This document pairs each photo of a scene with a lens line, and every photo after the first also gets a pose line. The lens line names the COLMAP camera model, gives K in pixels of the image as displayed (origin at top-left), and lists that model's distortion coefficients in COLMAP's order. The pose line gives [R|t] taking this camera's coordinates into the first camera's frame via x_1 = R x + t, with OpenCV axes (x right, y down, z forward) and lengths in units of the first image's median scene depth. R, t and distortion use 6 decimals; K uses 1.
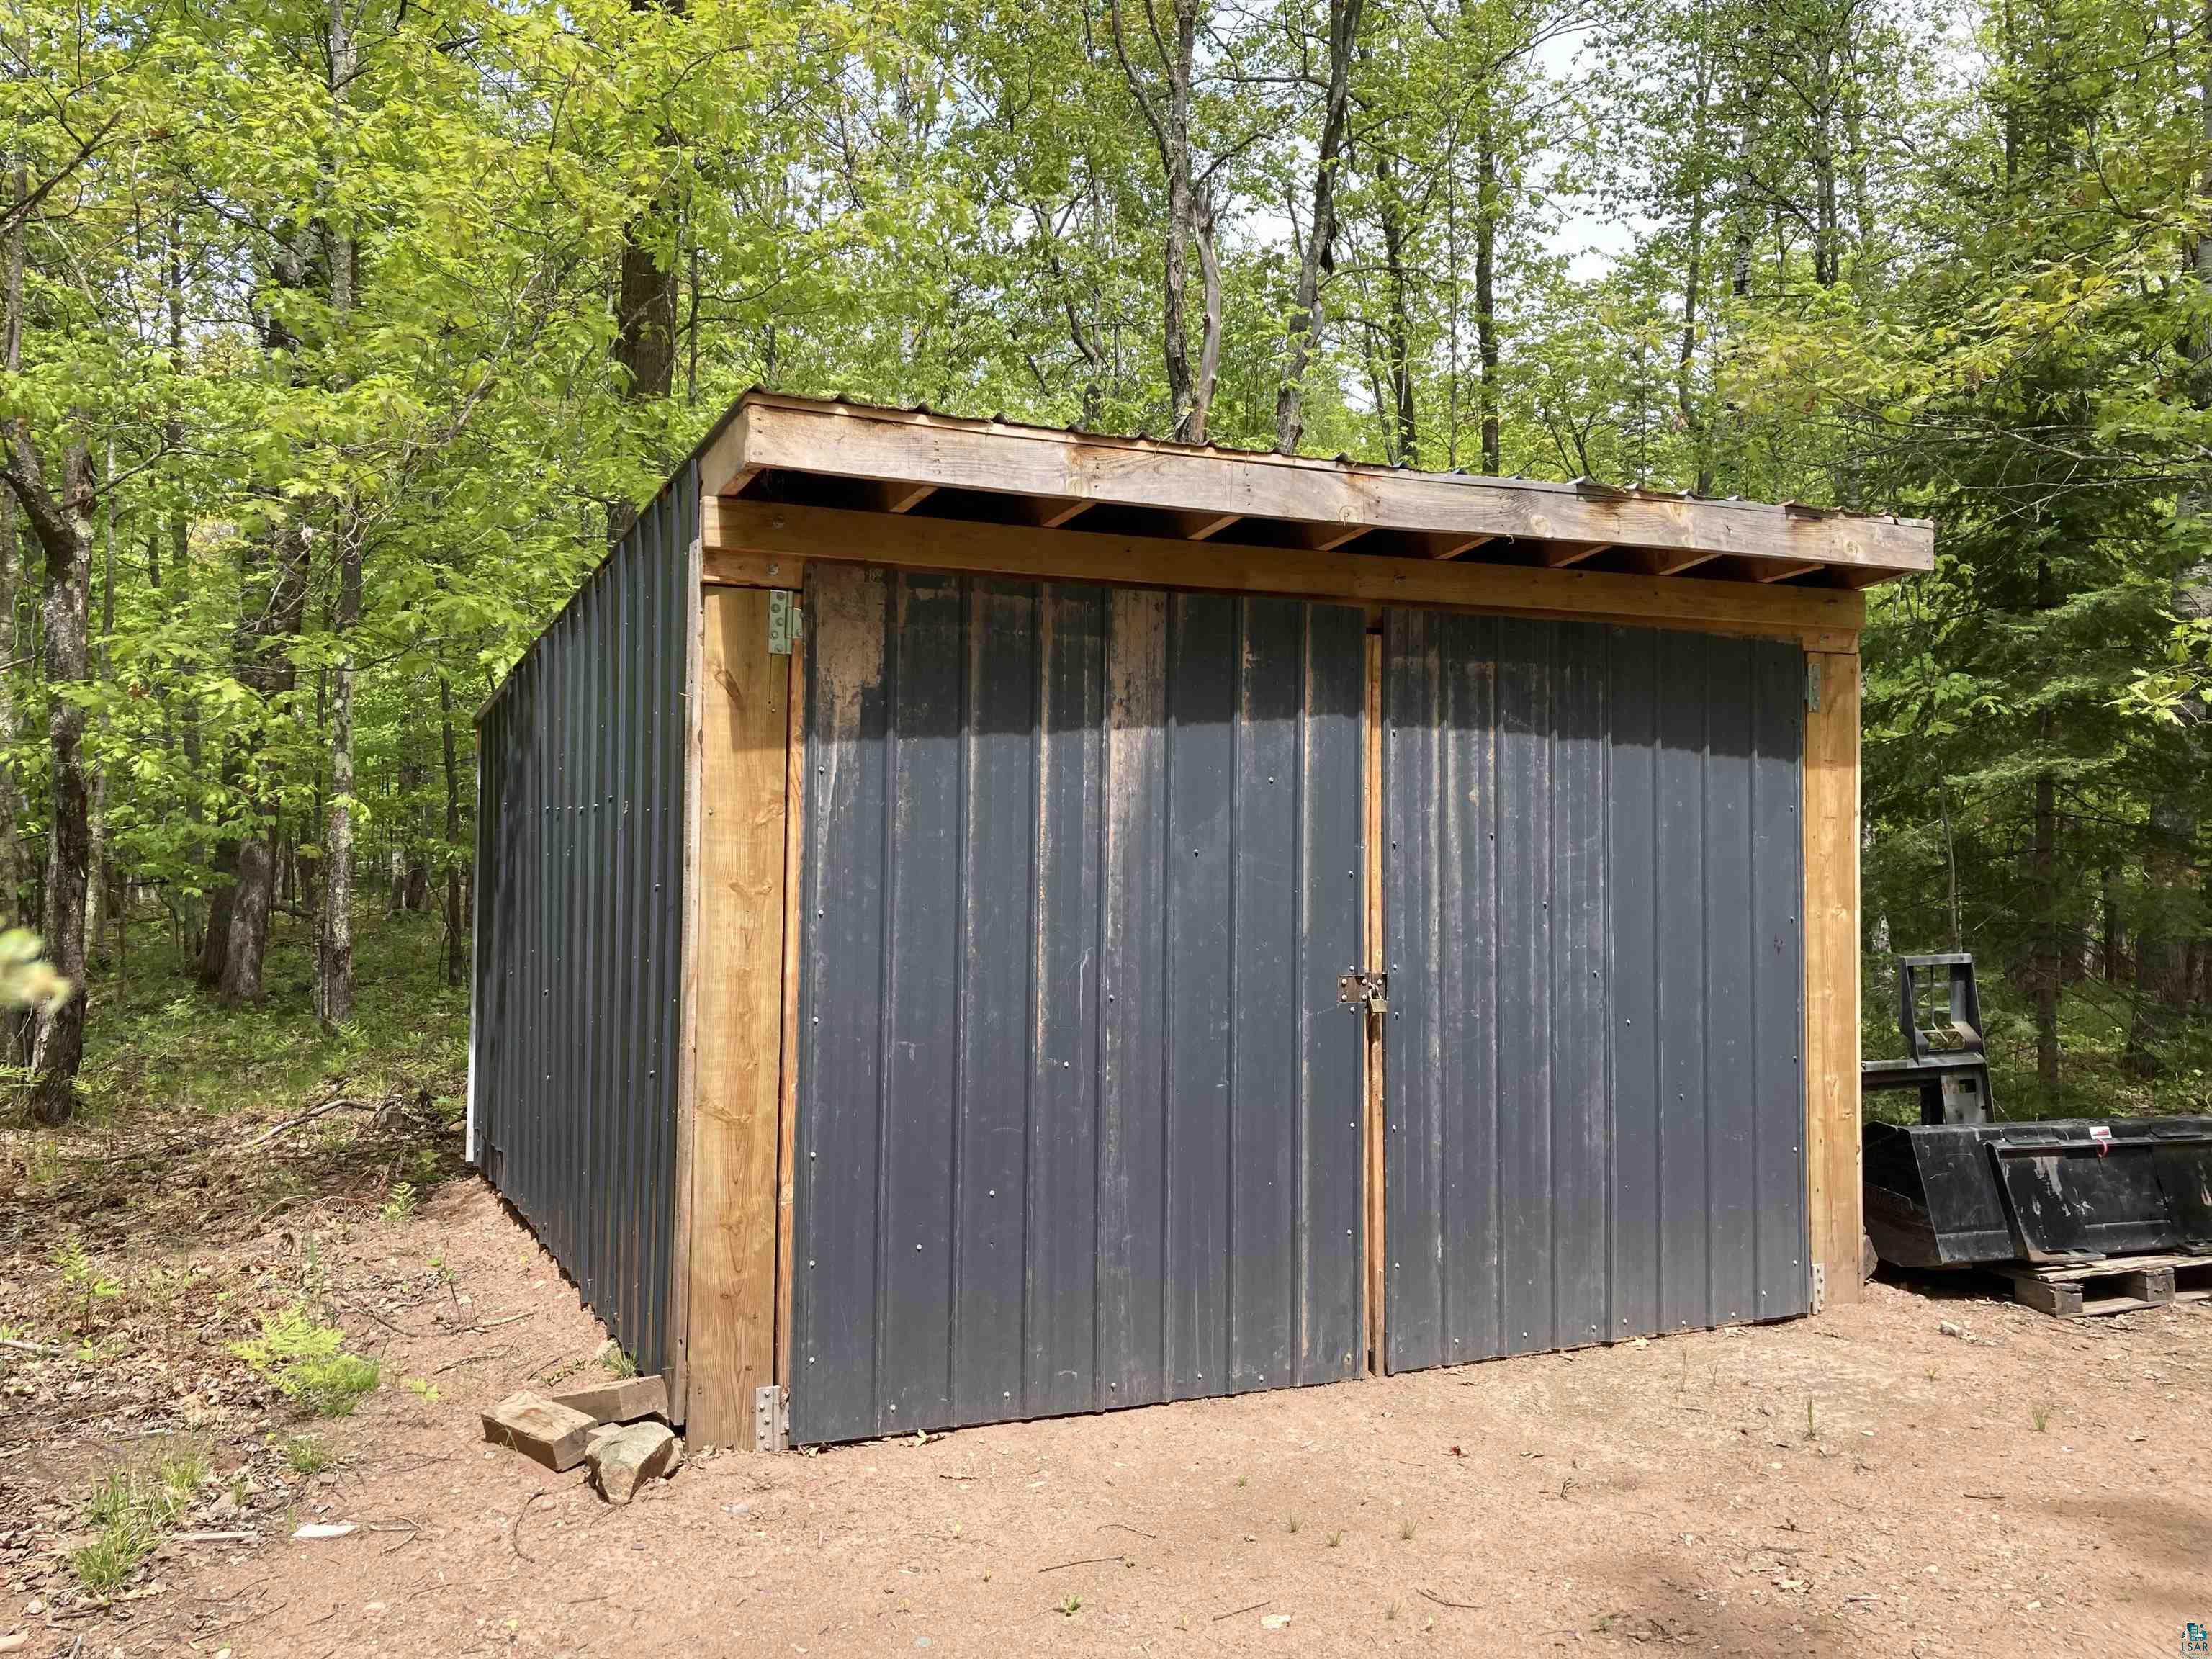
lens RADIAL K [[1891.9, 0, 1090.5], [0, 1891.9, 820.0], [0, 0, 1]] dist [0.029170, -0.000652]
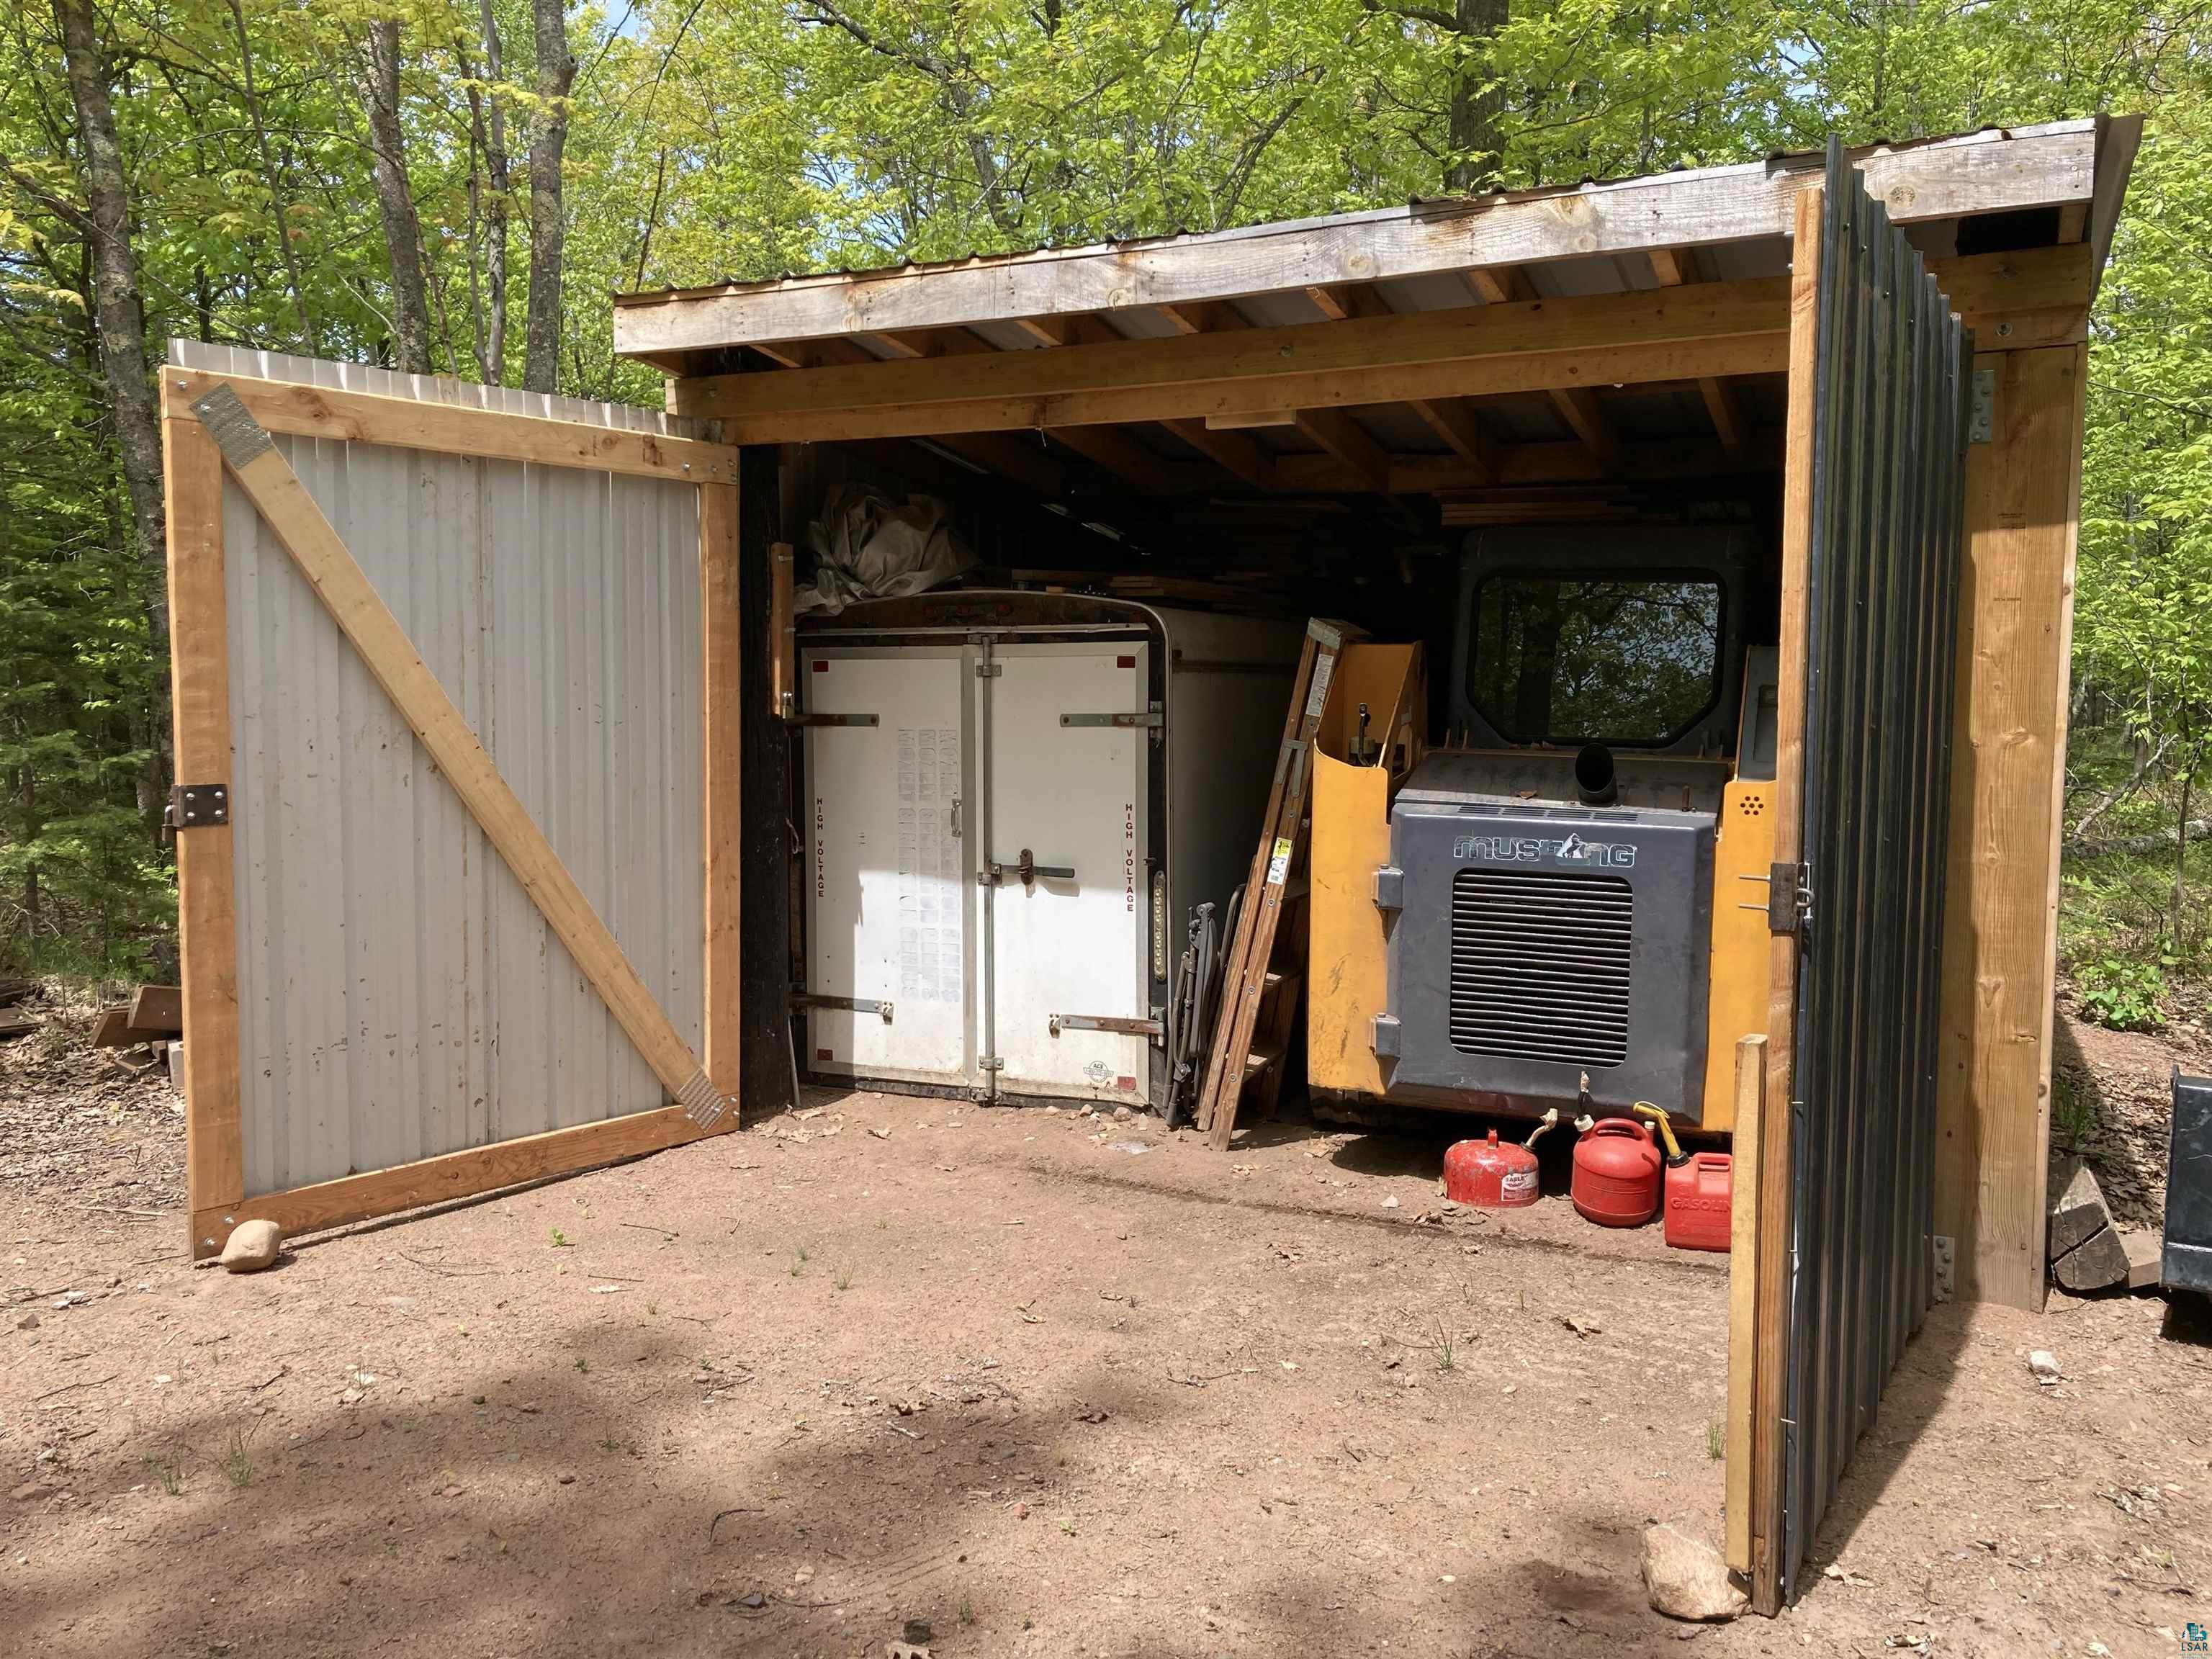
lens RADIAL K [[1891.9, 0, 1088.9], [0, 1891.9, 842.8], [0, 0, 1]] dist [0.029170, -0.000652]
pose [[0.595118, 0.067332, -0.800812, 0.925707], [0.014711, 0.995404, 0.094625, 0.020784], [0.803503, -0.068094, 0.591393, 0.414988]]
